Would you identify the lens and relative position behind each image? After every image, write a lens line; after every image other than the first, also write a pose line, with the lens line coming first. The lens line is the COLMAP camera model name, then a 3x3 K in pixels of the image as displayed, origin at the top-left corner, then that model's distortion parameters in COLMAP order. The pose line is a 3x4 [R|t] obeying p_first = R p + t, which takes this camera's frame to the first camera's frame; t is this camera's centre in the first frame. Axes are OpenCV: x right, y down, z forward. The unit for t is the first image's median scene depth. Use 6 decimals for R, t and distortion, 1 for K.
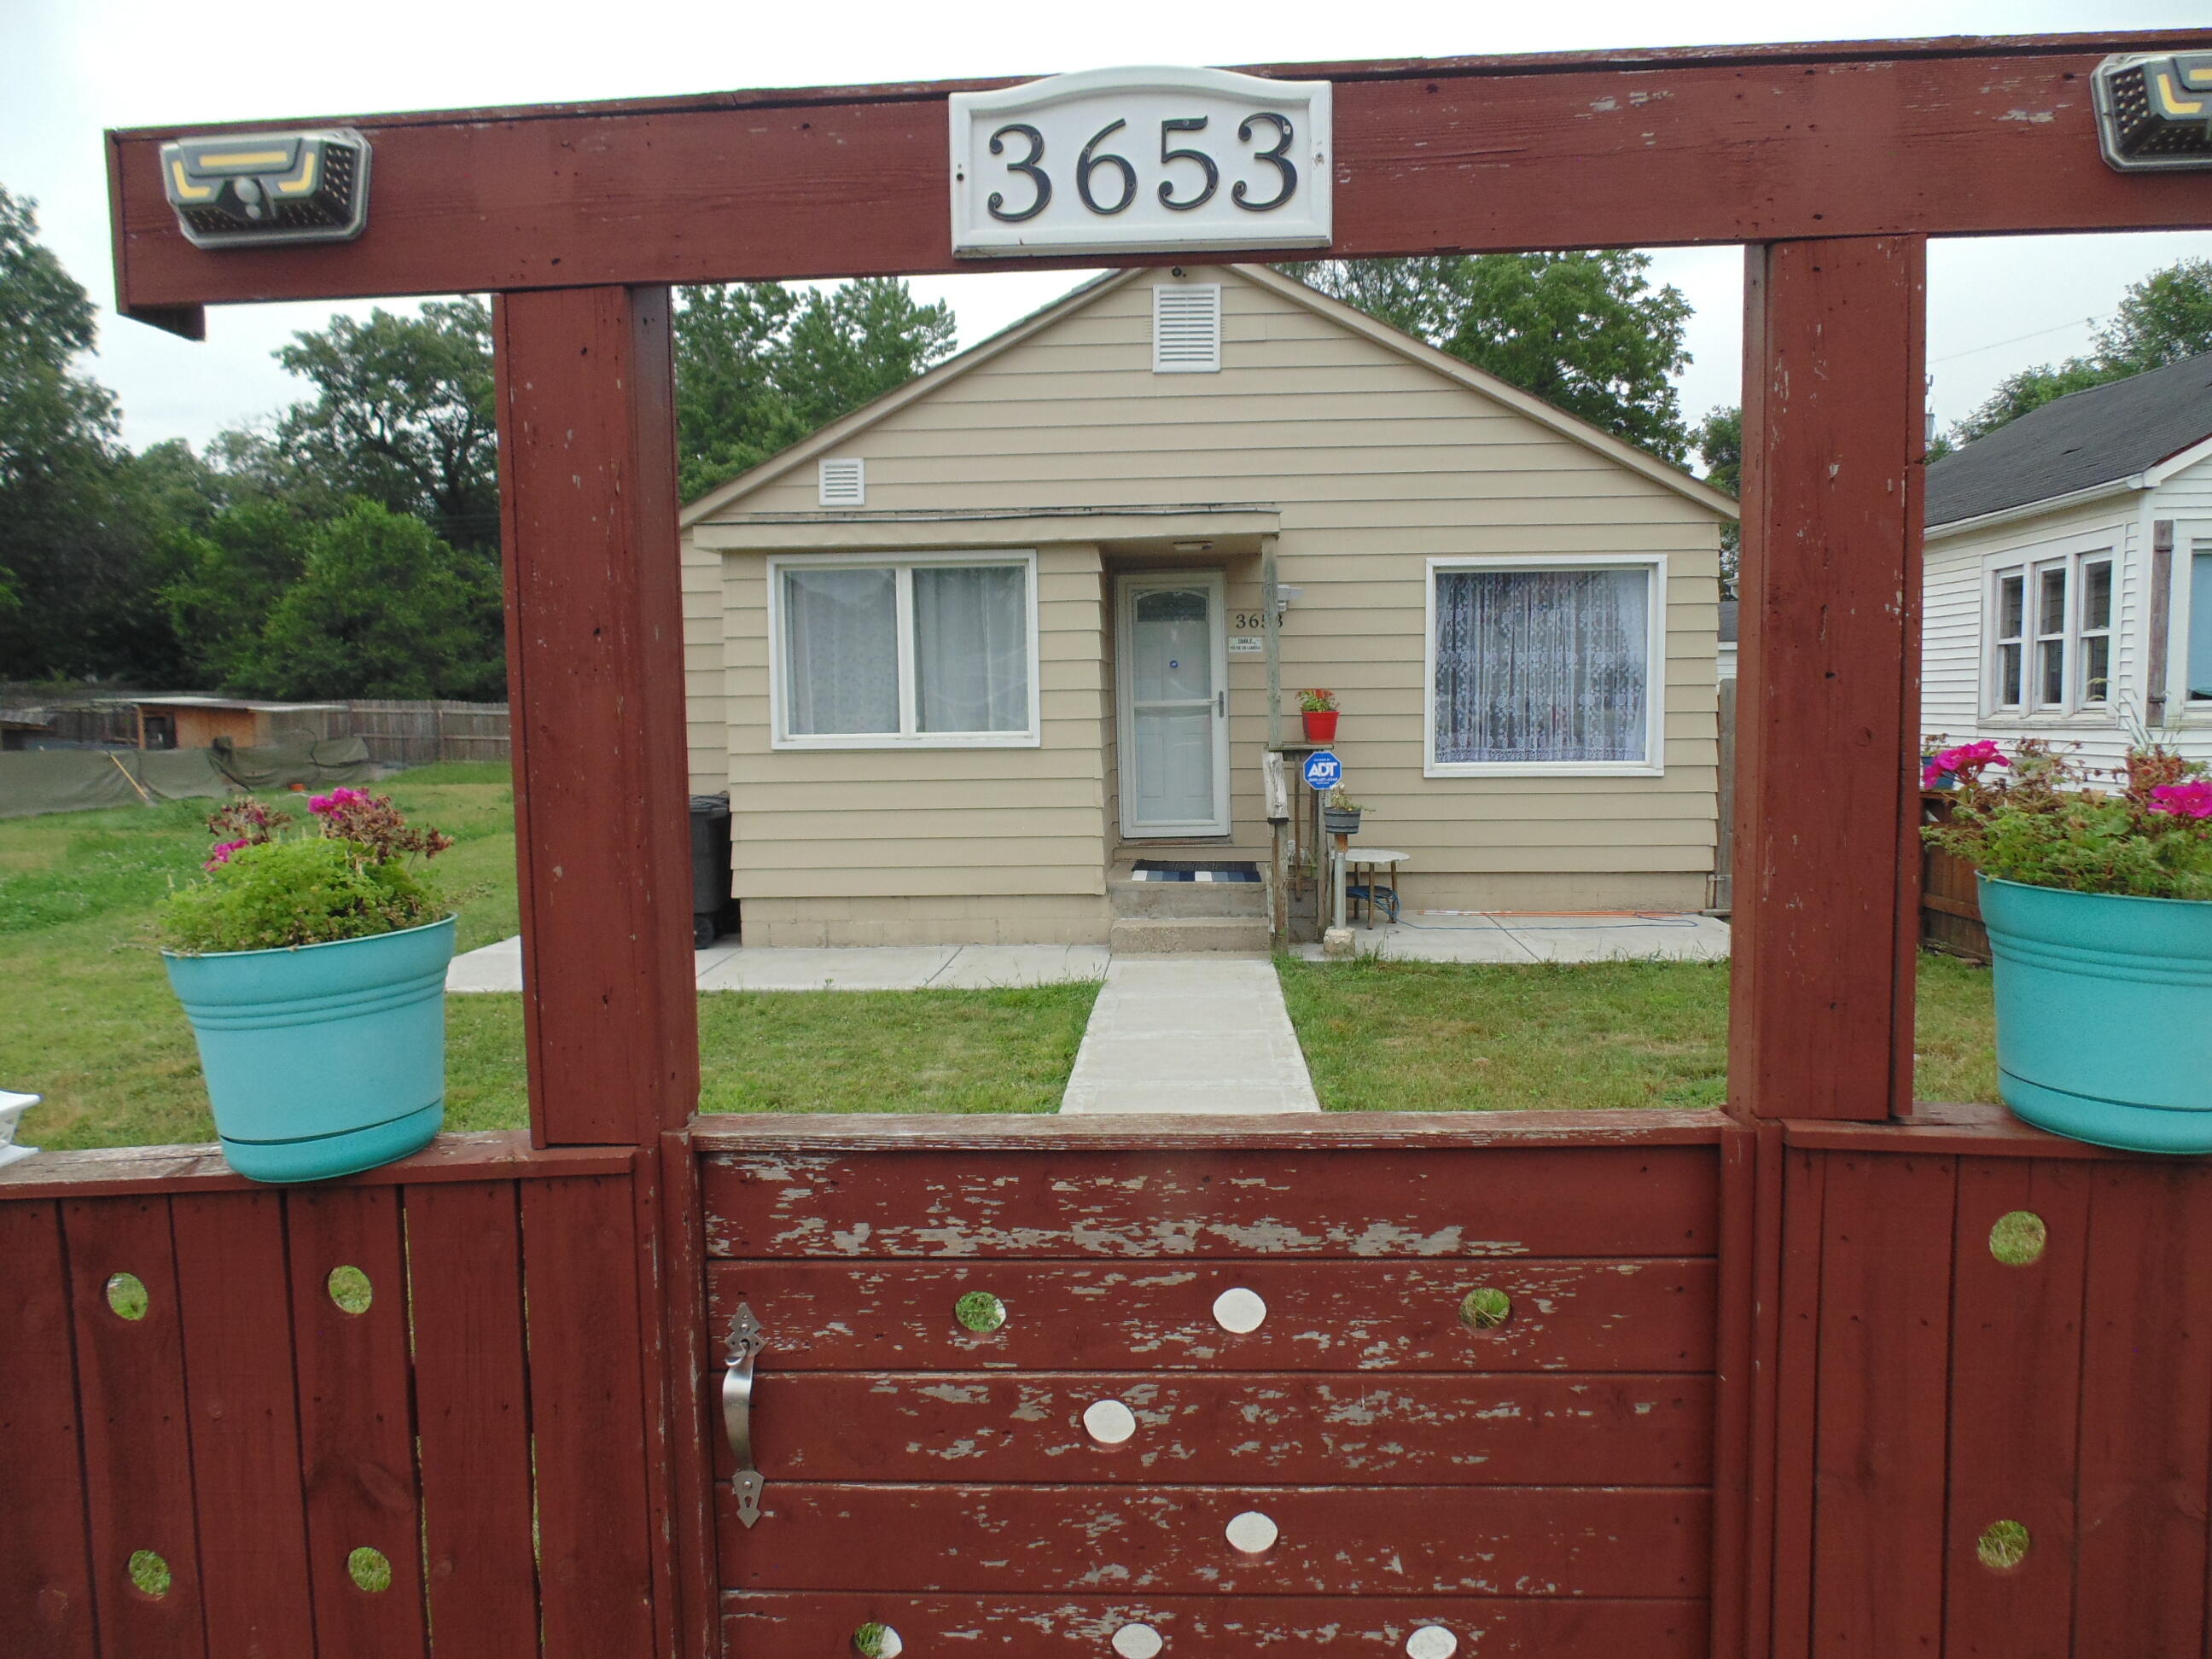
lens RADIAL K [[1470.3, 0, 1114.0], [0, 1470.3, 820.2], [0, 0, 1]] dist [-0.011553, -0.006944]
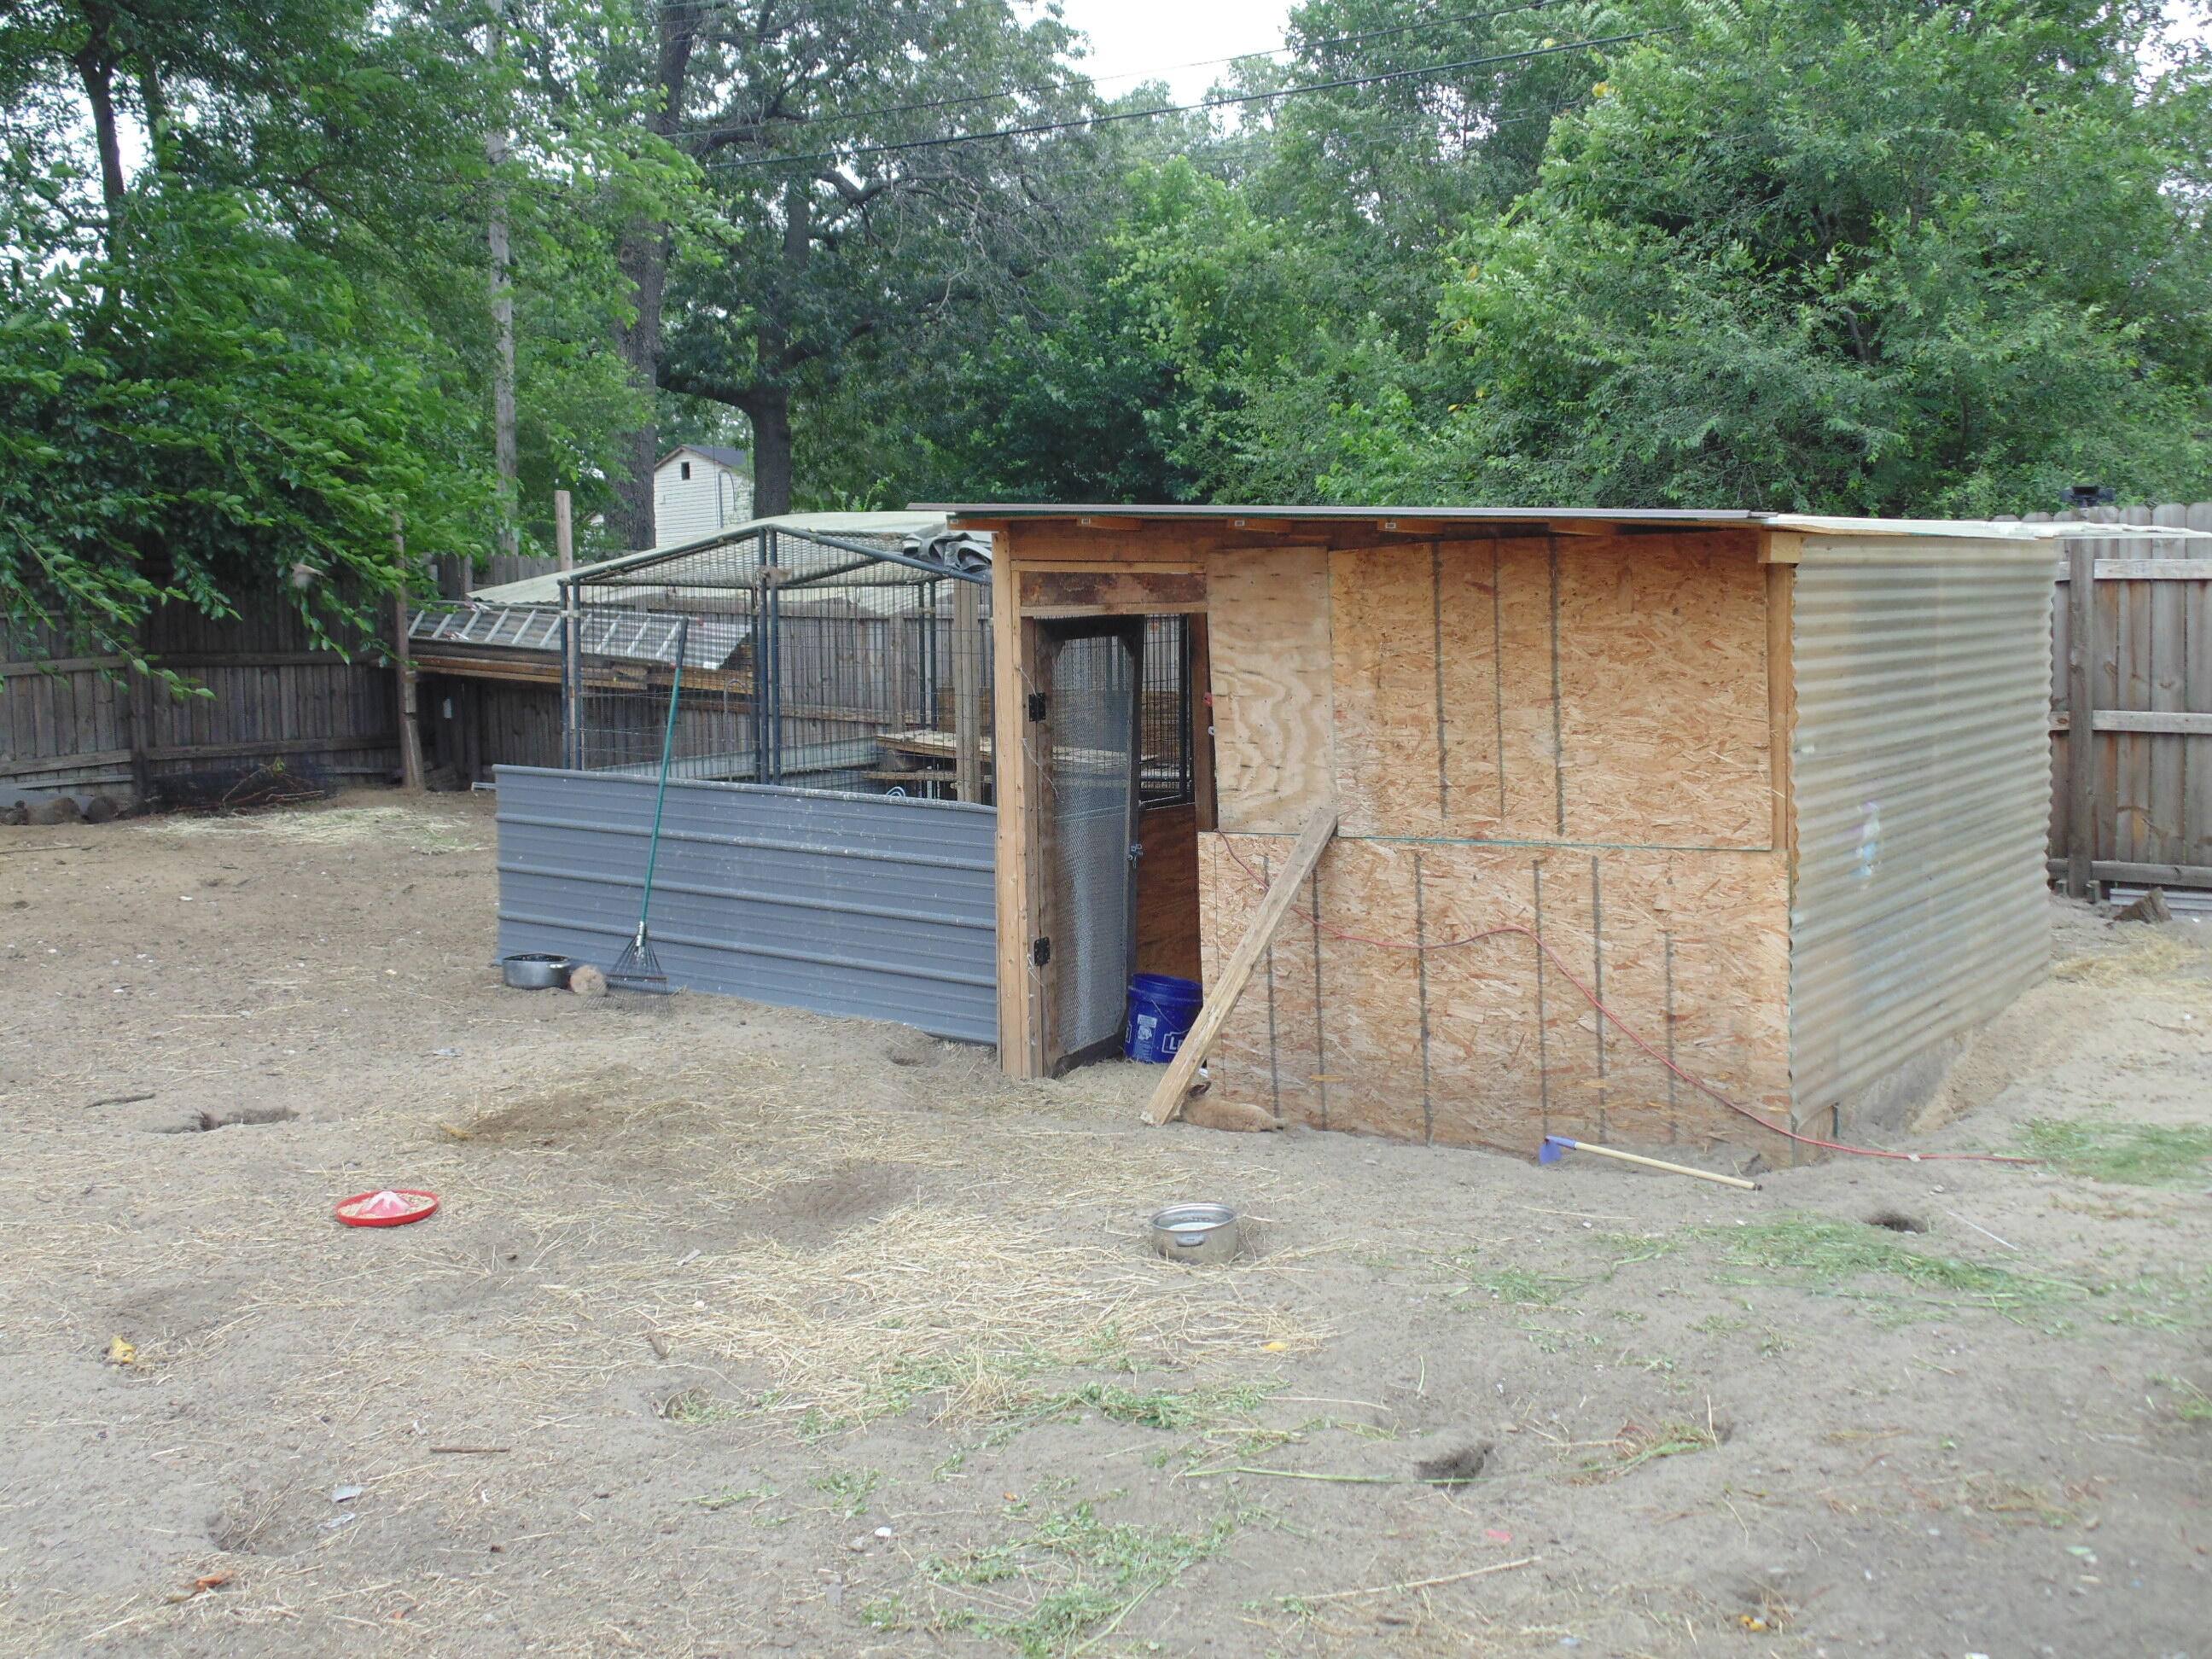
lens RADIAL K [[2292.2, 0, 1106.0], [0, 2292.2, 829.5], [0, 0, 1]] dist [-0.000206, -0.001188]
pose [[0.837050, 0.031733, -0.546205, -1.626947], [-0.027382, 0.999495, 0.016104, -0.162547], [0.546440, 0.001476, 0.837497, 2.492970]]
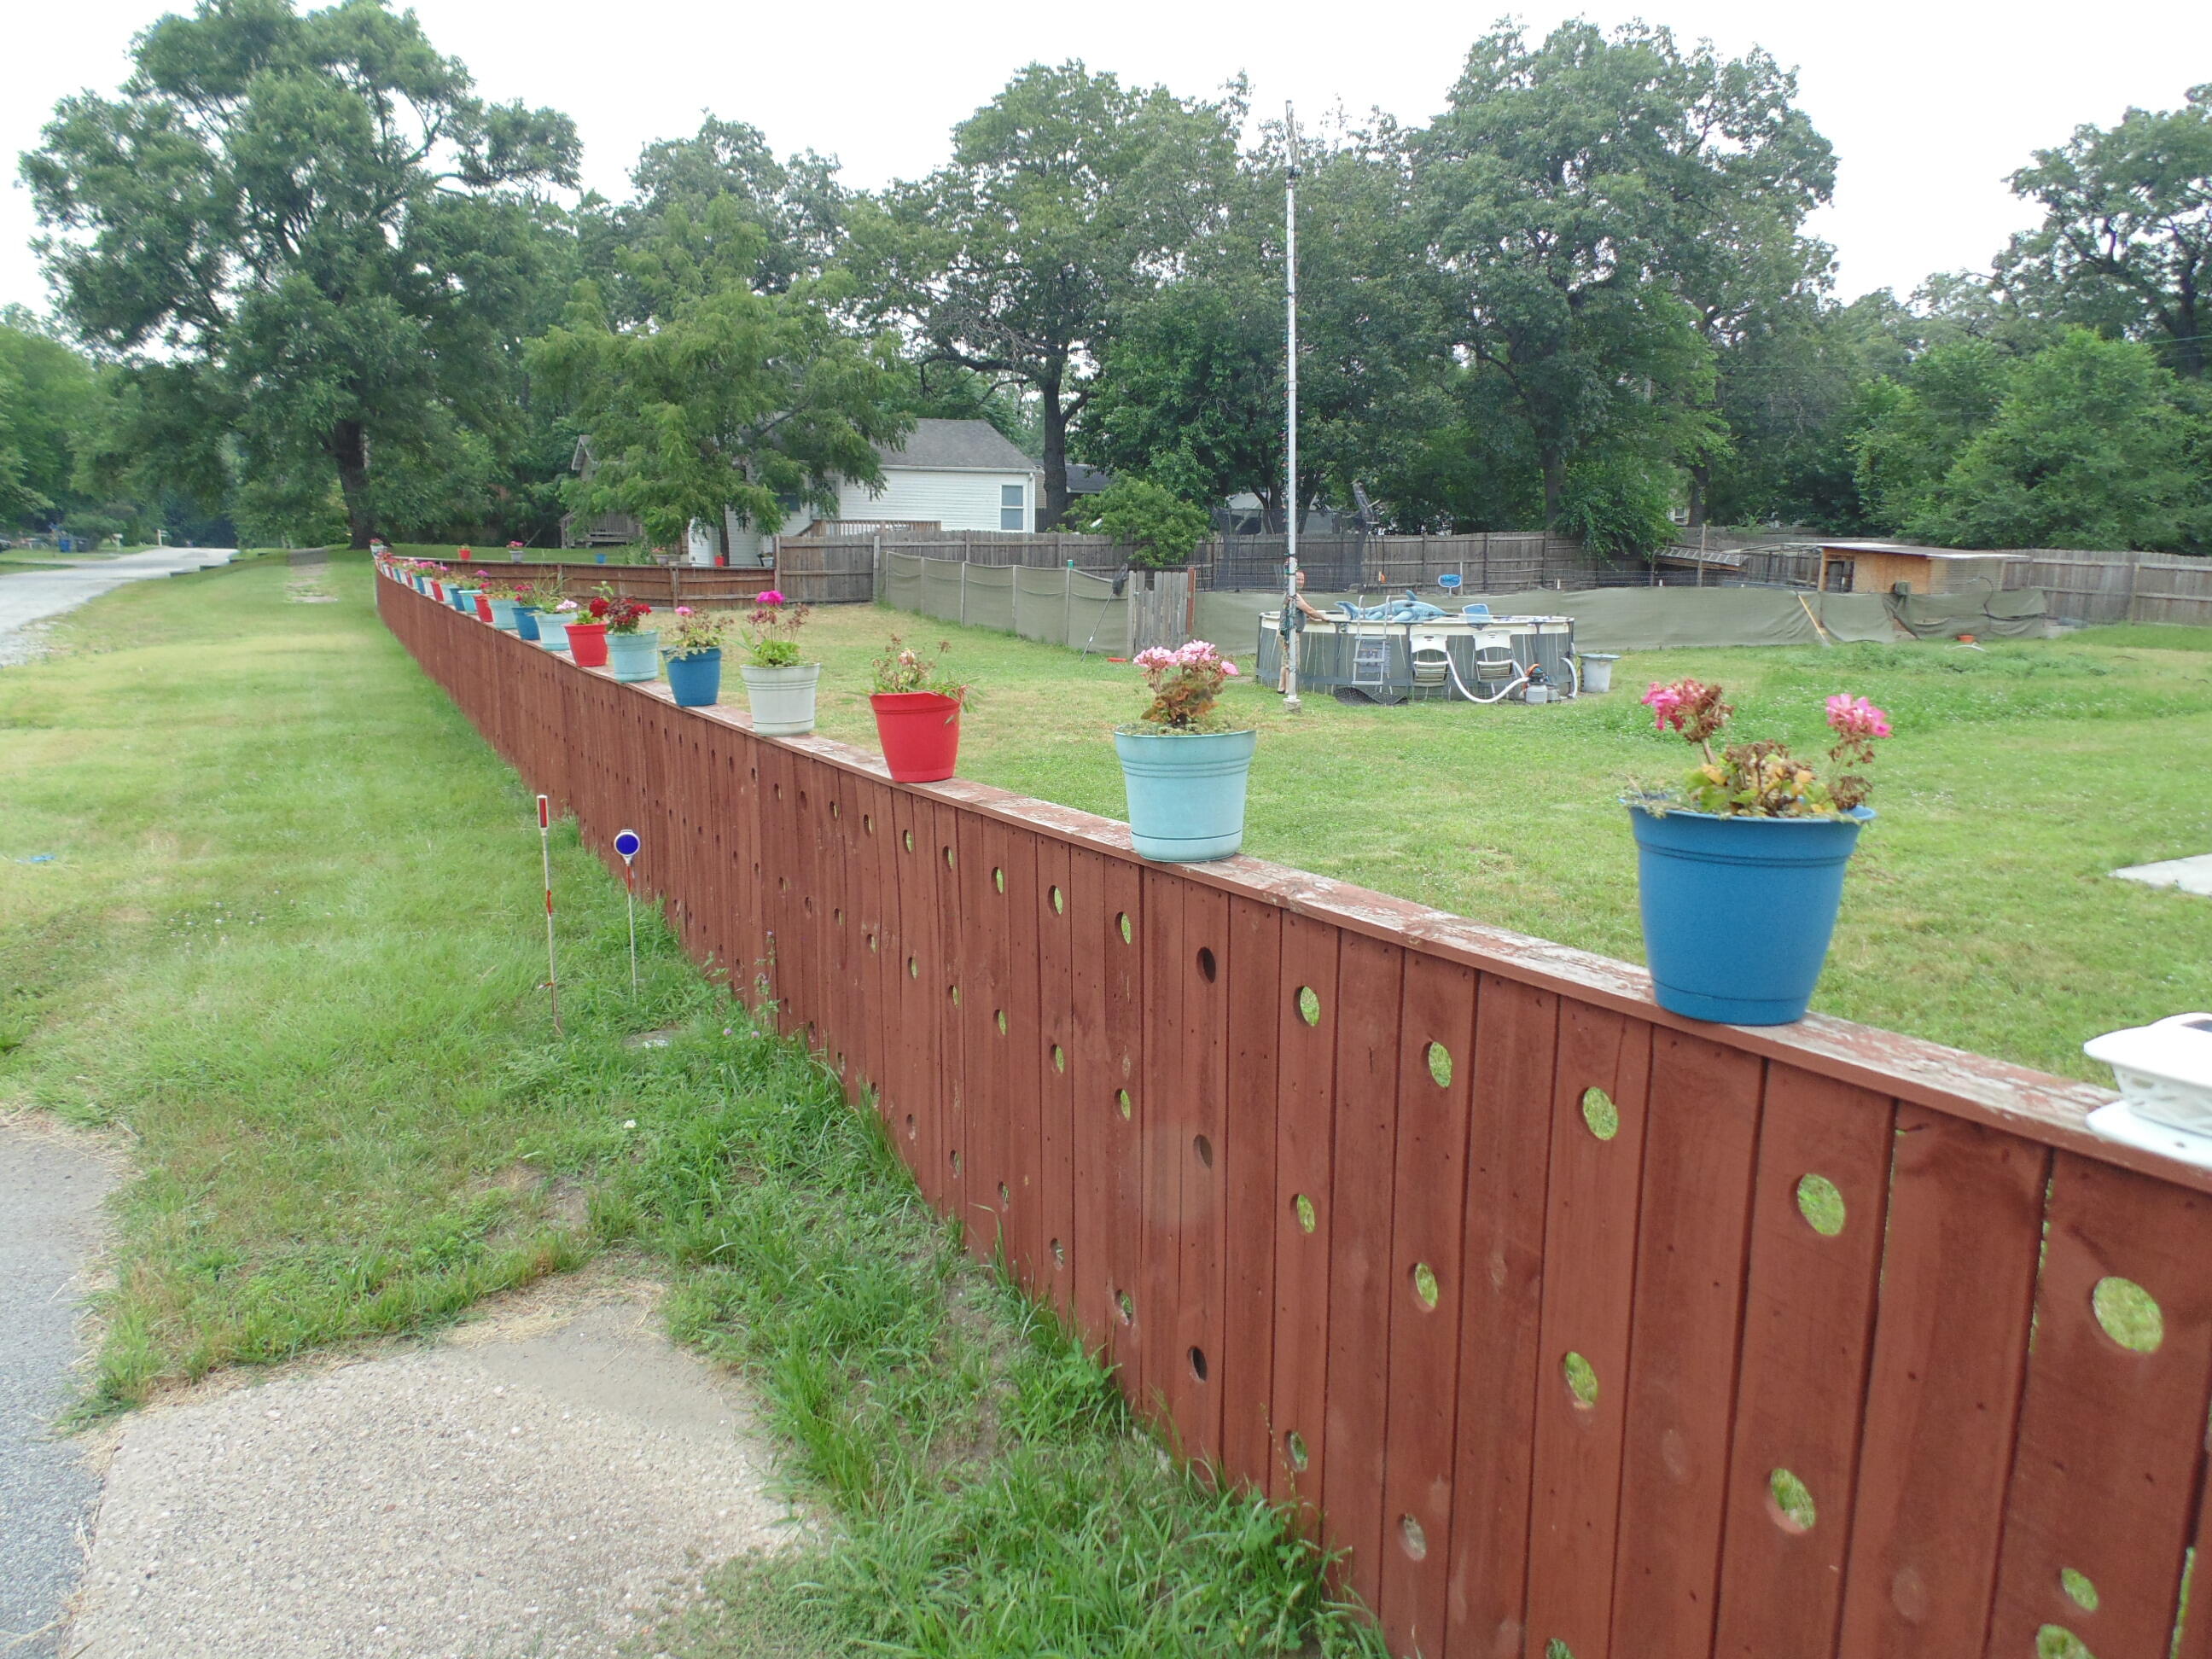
lens RADIAL K [[1470.3, 0, 1114.0], [0, 1470.3, 820.2], [0, 0, 1]] dist [-0.011553, -0.006944]
pose [[0.524342, 0.173029, -0.833742, -0.081359], [-0.088965, 0.984910, 0.148451, 0.006238], [0.846847, -0.003665, 0.531824, 0.033480]]
